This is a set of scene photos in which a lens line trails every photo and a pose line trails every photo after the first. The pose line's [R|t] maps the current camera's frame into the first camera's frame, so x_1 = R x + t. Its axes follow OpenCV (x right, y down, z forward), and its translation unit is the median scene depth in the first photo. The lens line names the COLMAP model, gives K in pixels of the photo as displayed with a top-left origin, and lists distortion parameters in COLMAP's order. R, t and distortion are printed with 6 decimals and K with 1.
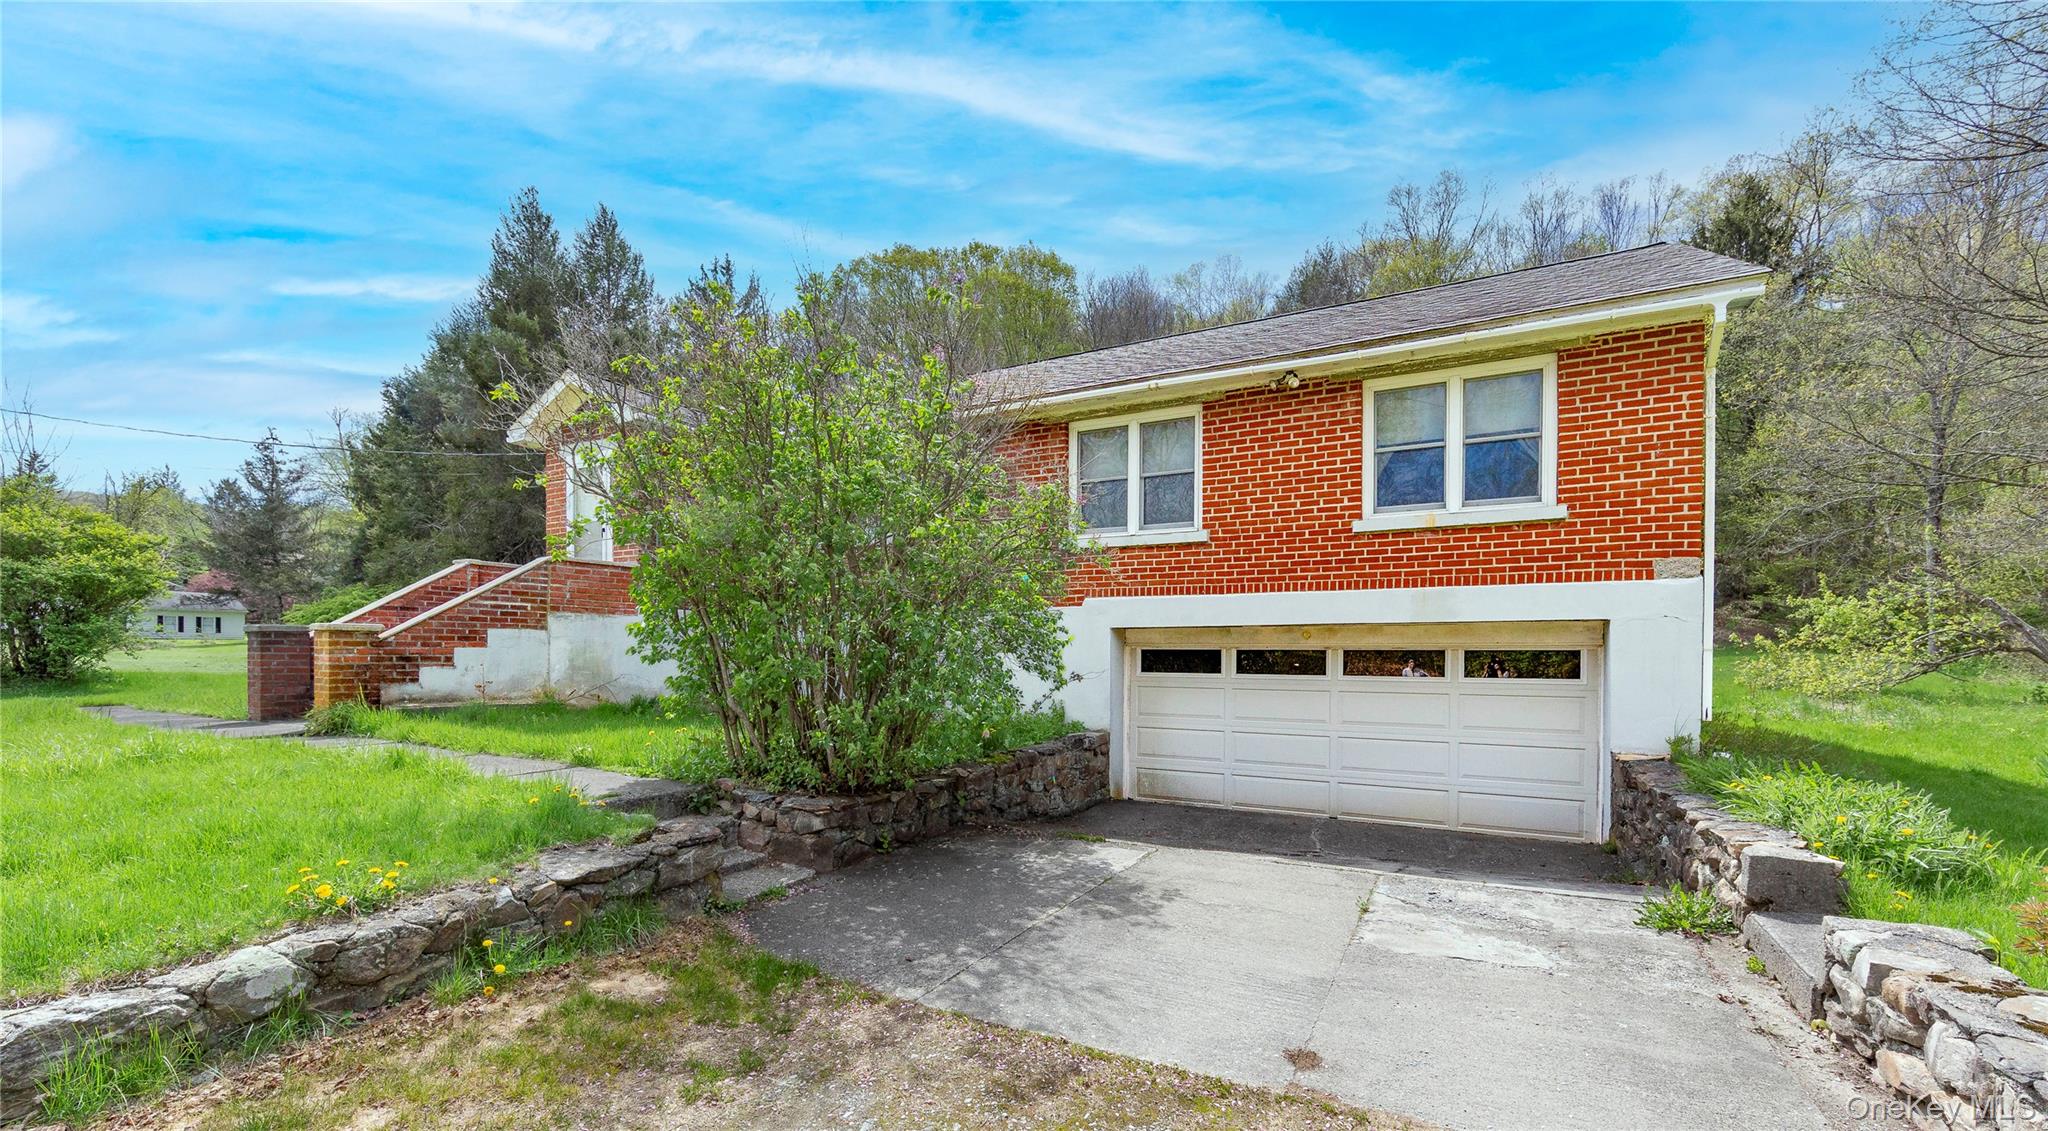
lens RADIAL K [[830.9, 0, 1028.6], [0, 830.9, 646.2], [0, 0, 1]] dist [0.000119, 0.000012]
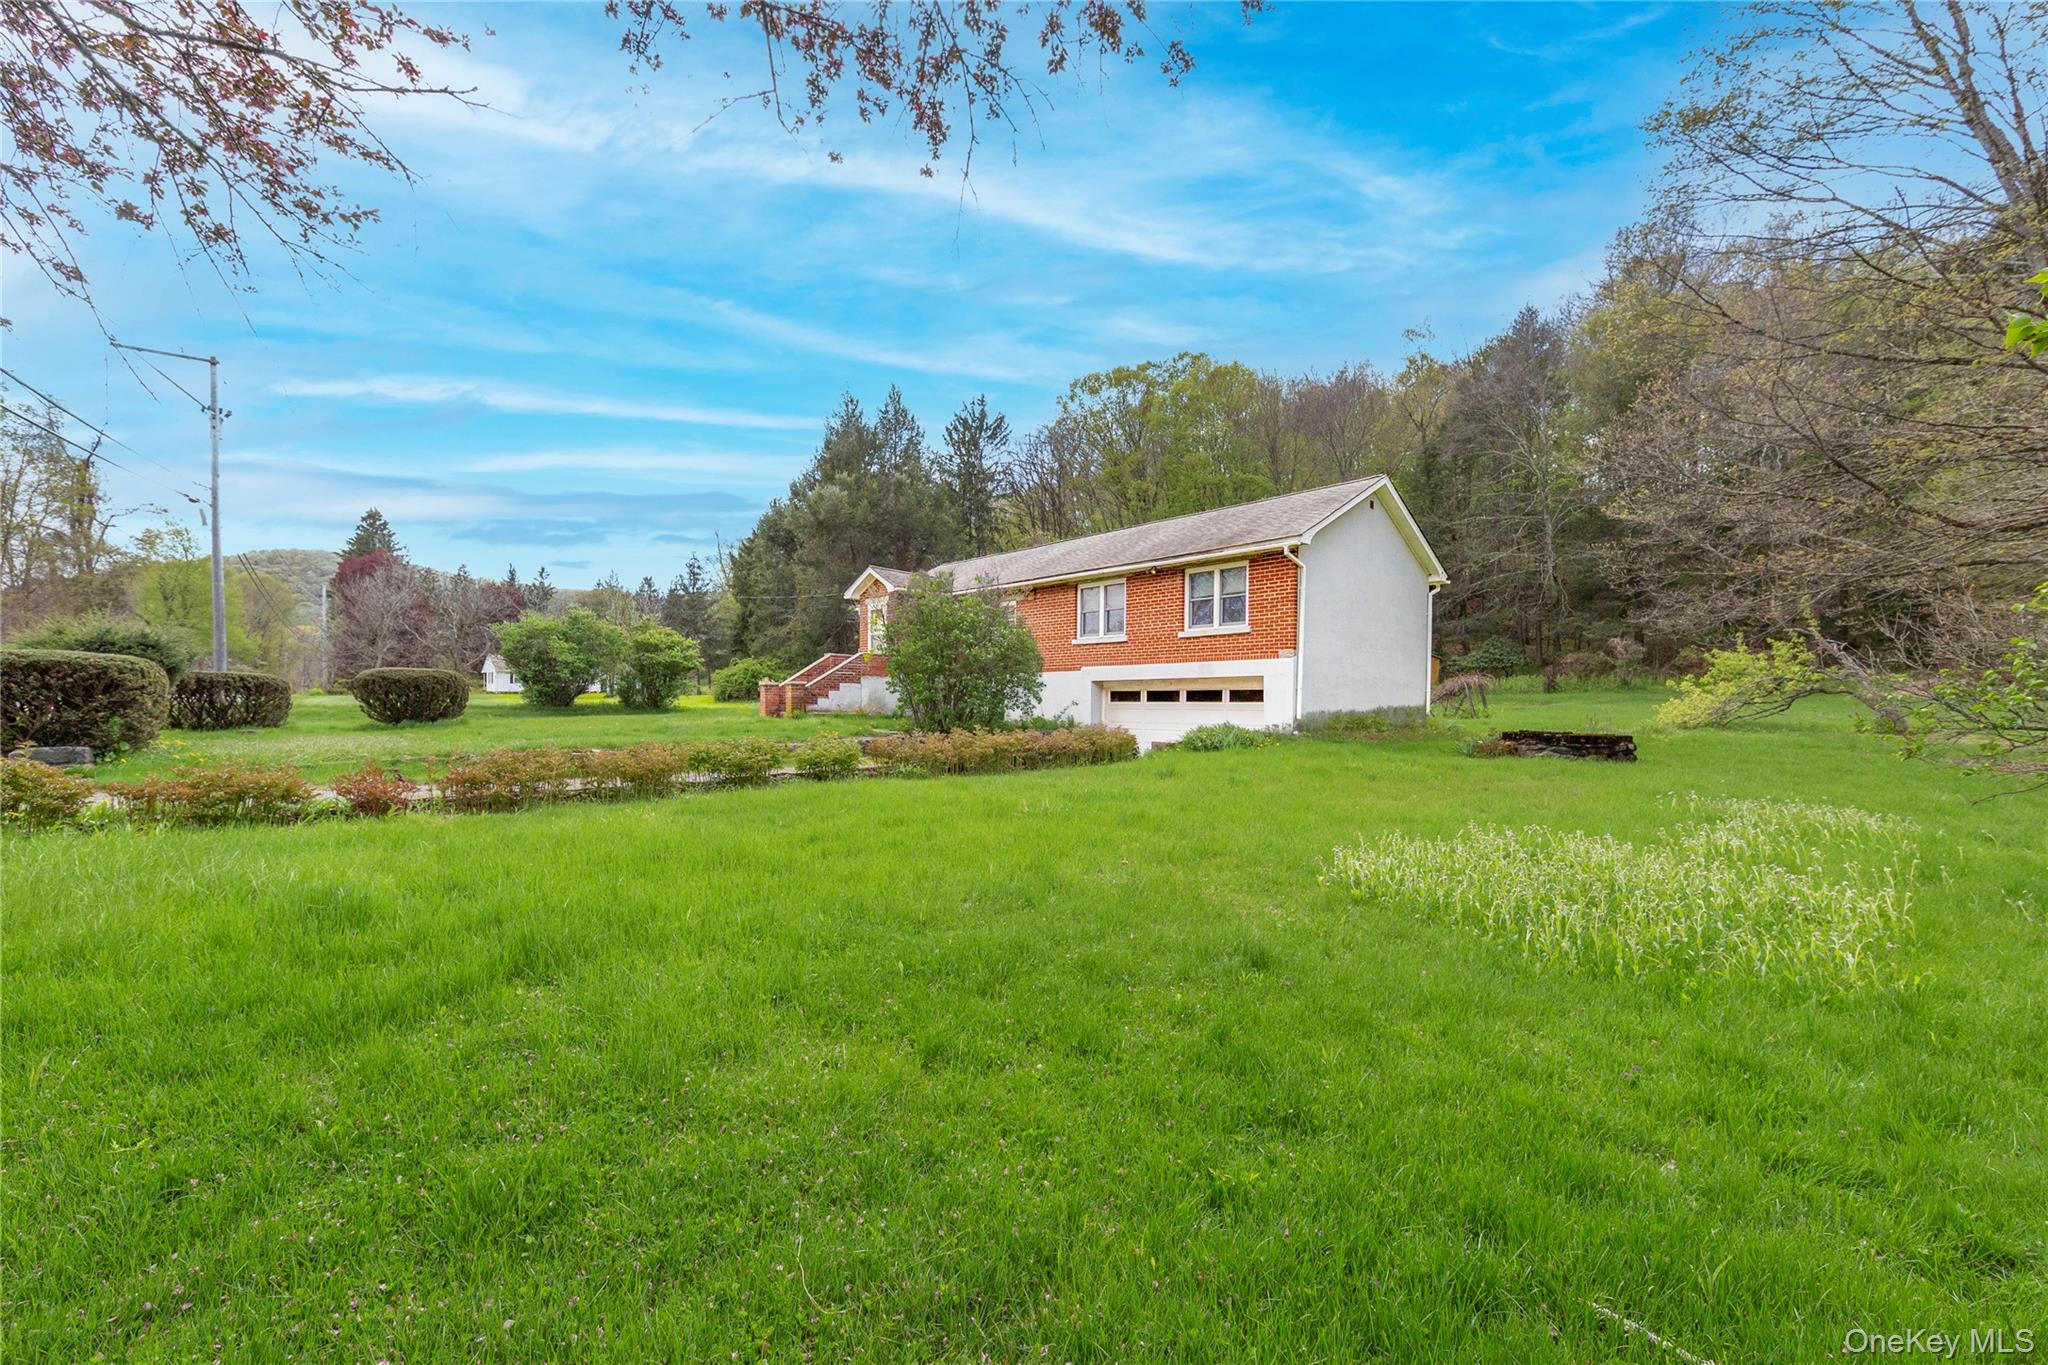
lens RADIAL K [[884.3, 0, 1017.6], [0, 884.3, 693.5], [0, 0, 1]] dist [-0.003199, -0.000303]
pose [[0.942500, -0.003691, -0.334185, 0.689604], [-0.000050, 0.999937, -0.011187, 0.036478], [0.334205, 0.010560, 0.942441, -1.235415]]
